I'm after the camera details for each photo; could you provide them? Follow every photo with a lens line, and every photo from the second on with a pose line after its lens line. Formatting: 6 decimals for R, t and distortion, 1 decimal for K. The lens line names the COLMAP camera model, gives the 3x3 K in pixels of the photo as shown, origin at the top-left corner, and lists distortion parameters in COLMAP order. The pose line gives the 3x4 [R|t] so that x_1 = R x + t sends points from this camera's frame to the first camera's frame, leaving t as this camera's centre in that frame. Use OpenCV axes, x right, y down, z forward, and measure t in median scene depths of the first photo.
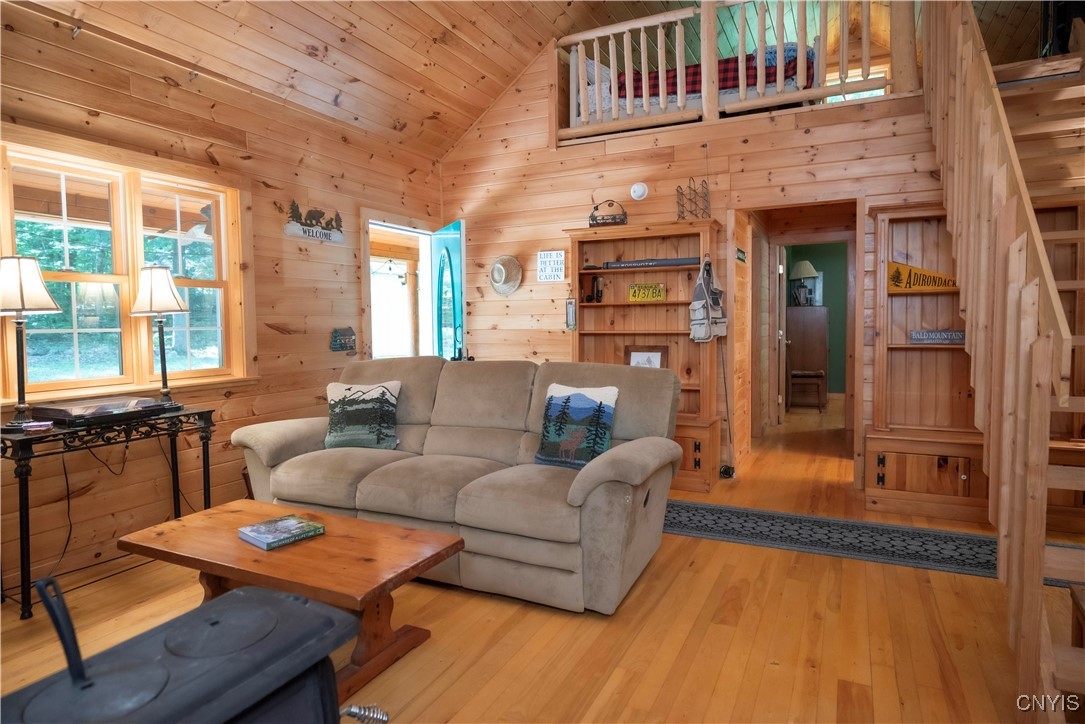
lens RADIAL K [[621.1, 0, 543.5], [0, 621.1, 355.2], [0, 0, 1]] dist [-0.005153, 0.000041]
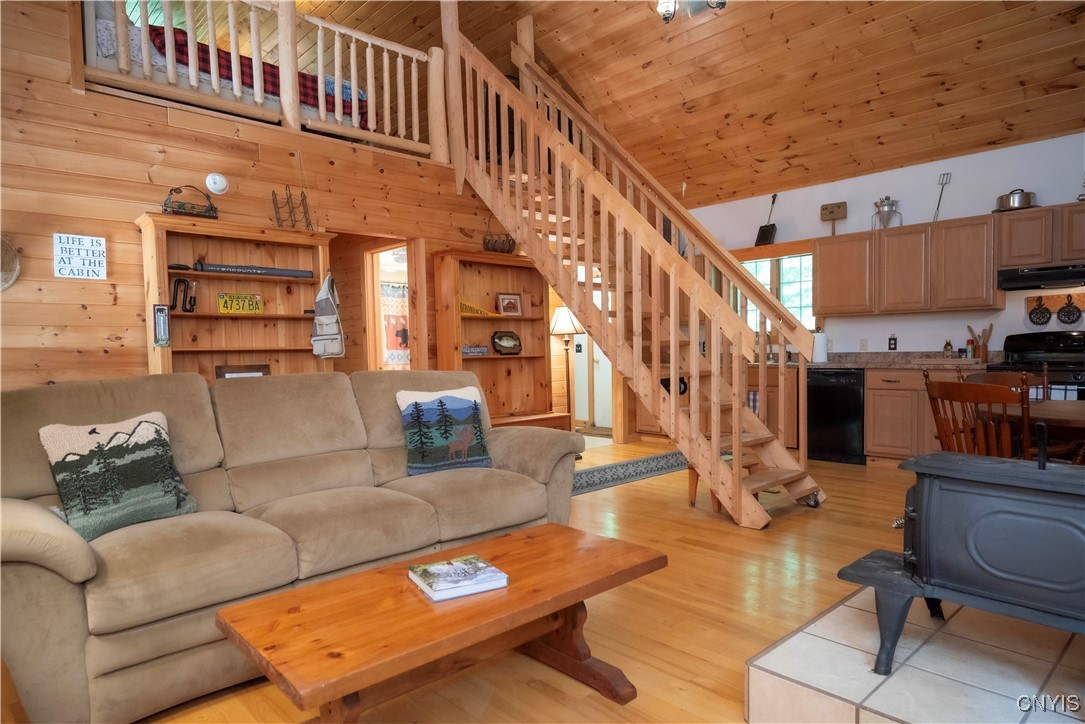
lens RADIAL K [[652.8, 0, 548.6], [0, 652.8, 381.3], [0, 0, 1]] dist [-0.002649, 0.000132]
pose [[0.349256, -0.039856, 0.936179, -0.573967], [0.064988, 0.997720, 0.018231, 0.019034], [-0.934771, 0.054473, 0.351050, 0.305748]]
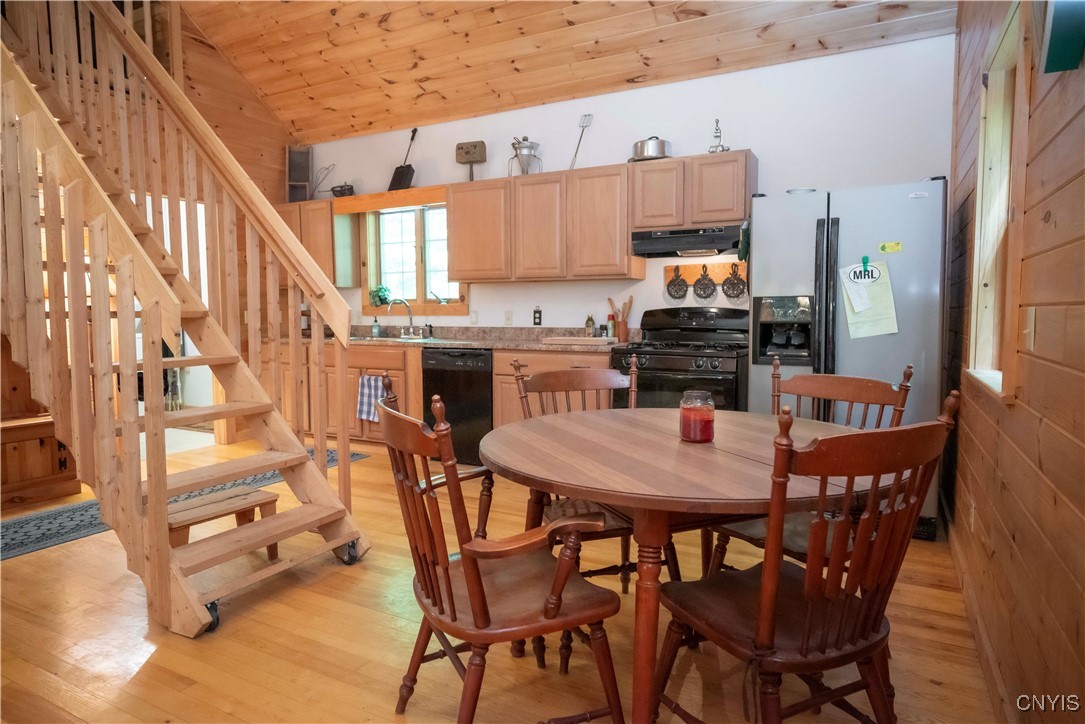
lens RADIAL K [[635.5, 0, 548.6], [0, 635.5, 352.8], [0, 0, 1]] dist [0.000488, 0.000945]
pose [[0.029148, -0.052020, 0.998221, -0.163312], [0.056279, 0.997146, 0.050321, 0.018780], [-0.997989, 0.054712, 0.031993, 0.064680]]
